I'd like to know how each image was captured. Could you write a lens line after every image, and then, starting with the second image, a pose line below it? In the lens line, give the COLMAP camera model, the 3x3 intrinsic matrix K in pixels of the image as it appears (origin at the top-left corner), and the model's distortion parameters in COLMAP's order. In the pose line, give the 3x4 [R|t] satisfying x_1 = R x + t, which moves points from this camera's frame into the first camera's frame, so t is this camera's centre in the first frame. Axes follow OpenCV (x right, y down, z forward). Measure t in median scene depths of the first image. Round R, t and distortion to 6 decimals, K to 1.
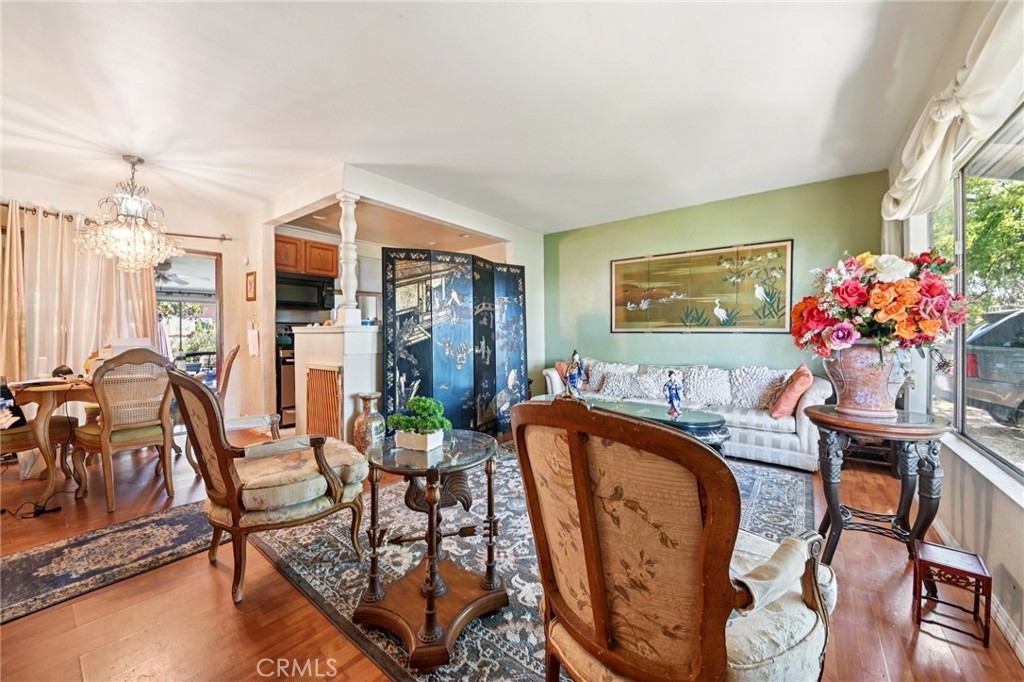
lens RADIAL K [[383.8, 0, 509.6], [0, 383.8, 336.3], [0, 0, 1]] dist [-0.027911, -0.000341]
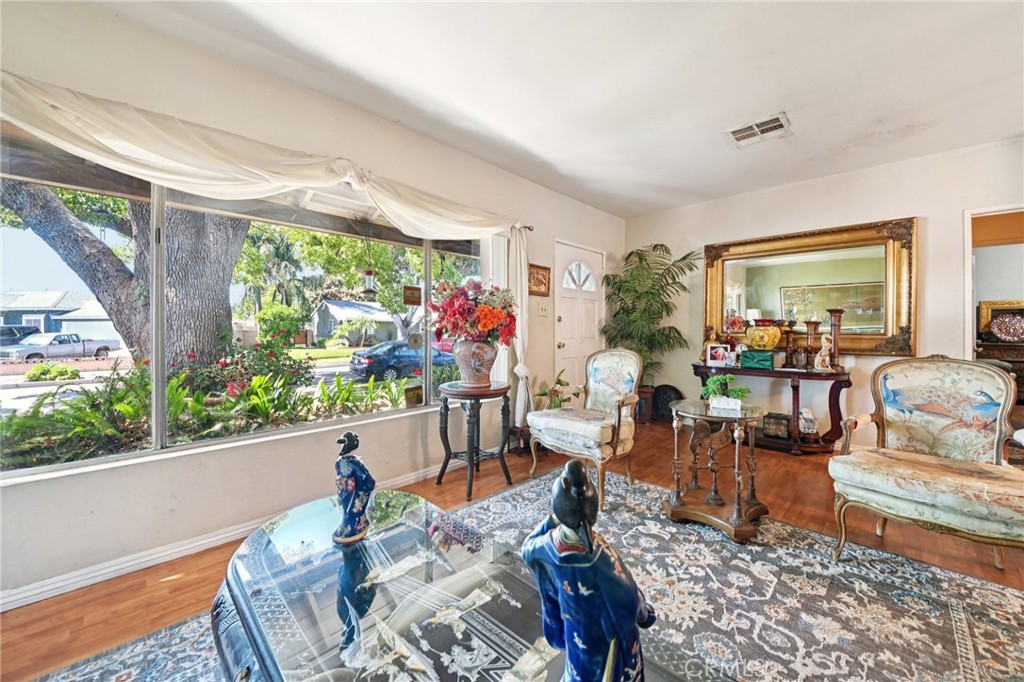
lens RADIAL K [[383.8, 0, 513.1], [0, 383.8, 333.3], [0, 0, 1]] dist [-0.027911, -0.000341]
pose [[-0.992478, 0.008178, 0.122153, 0.158549], [0.010569, 0.999765, 0.018940, -0.013689], [-0.121970, 0.020088, -0.992331, 1.015672]]
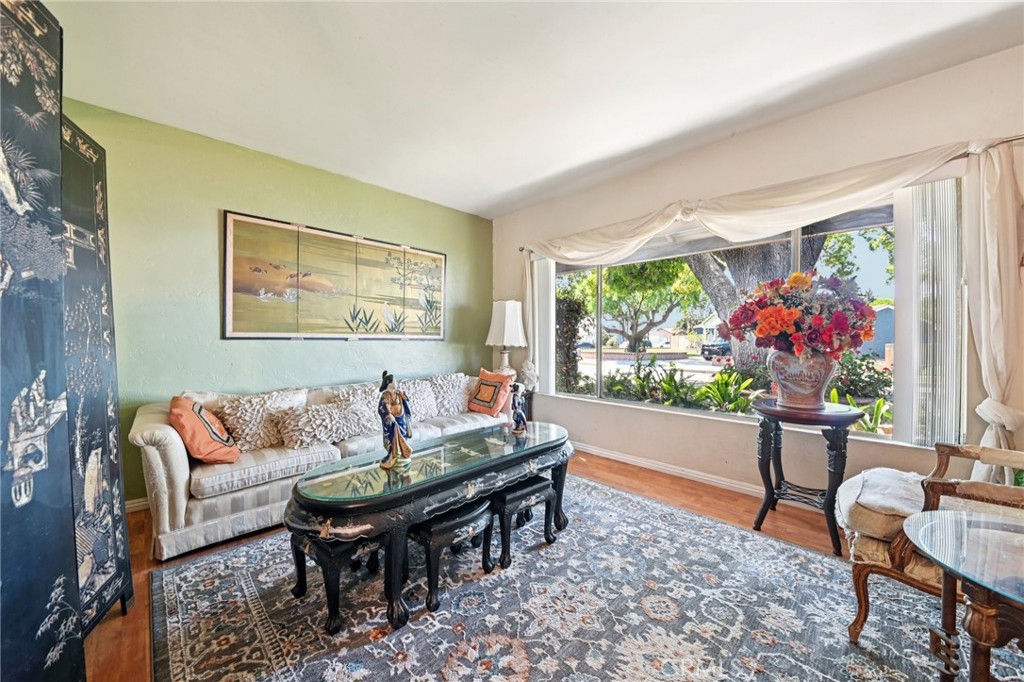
lens RADIAL K [[368.8, 0, 512.9], [0, 368.8, 341.2], [0, 0, 1]] dist [0.001618, 0.000045]
pose [[0.112029, -0.003291, 0.993699, -0.293901], [0.006217, 0.999977, 0.002611, -0.005712], [-0.993685, 0.005885, 0.112047, 0.675472]]
